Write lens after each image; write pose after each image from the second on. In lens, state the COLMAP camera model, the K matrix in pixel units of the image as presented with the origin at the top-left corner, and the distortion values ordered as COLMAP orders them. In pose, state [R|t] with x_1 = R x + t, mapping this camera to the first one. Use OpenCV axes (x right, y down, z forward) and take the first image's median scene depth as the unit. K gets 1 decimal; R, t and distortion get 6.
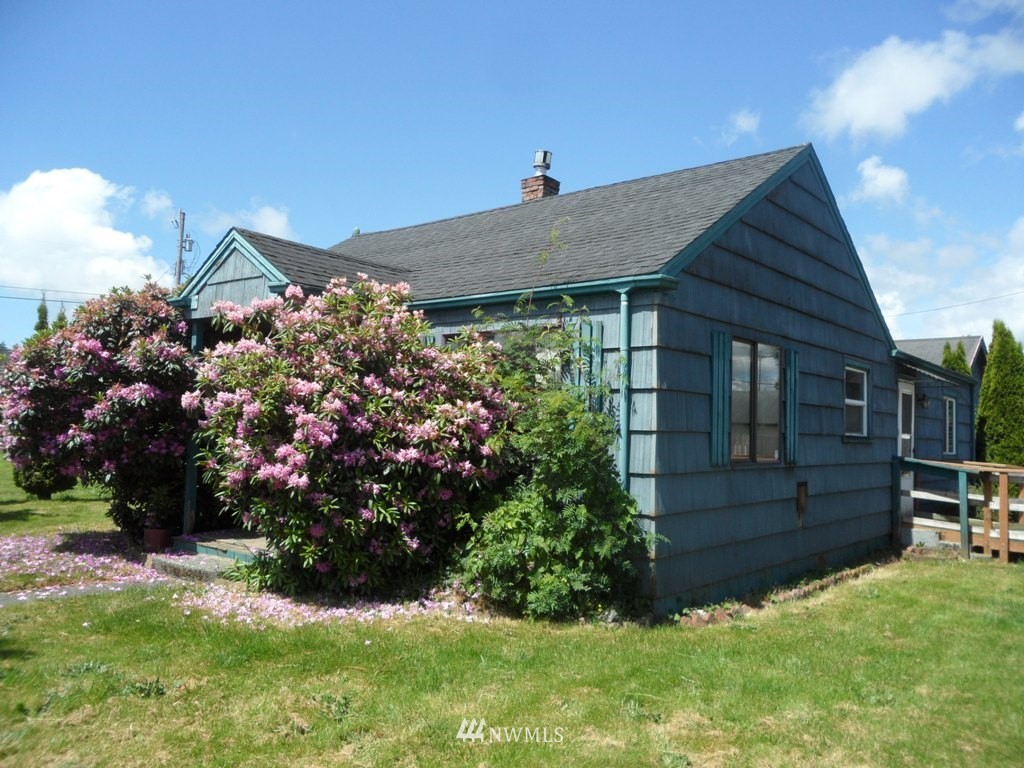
lens RADIAL K [[830.5, 0, 510.8], [0, 830.5, 385.3], [0, 0, 1]] dist [-0.038752, 0.027216]
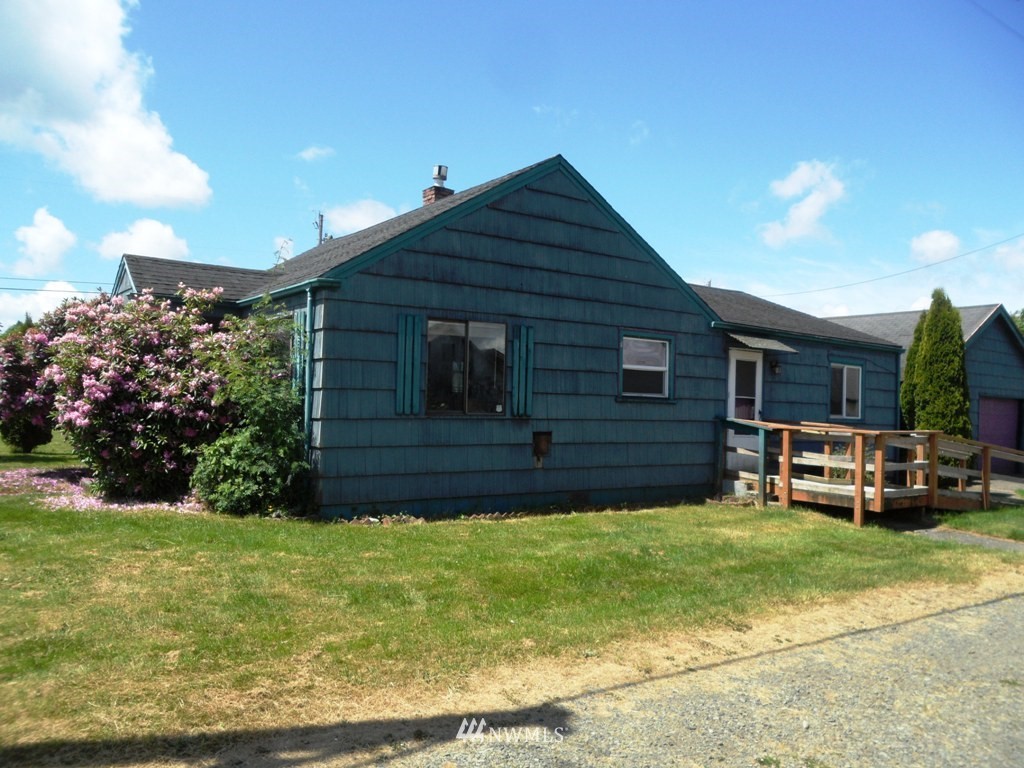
lens RADIAL K [[830.5, 0, 507.0], [0, 830.5, 419.3], [0, 0, 1]] dist [-0.038752, 0.027216]
pose [[0.970875, -0.007612, -0.239466, 0.737077], [0.021695, 0.998182, 0.056230, 0.031716], [0.238602, -0.059788, 0.969275, -0.272357]]
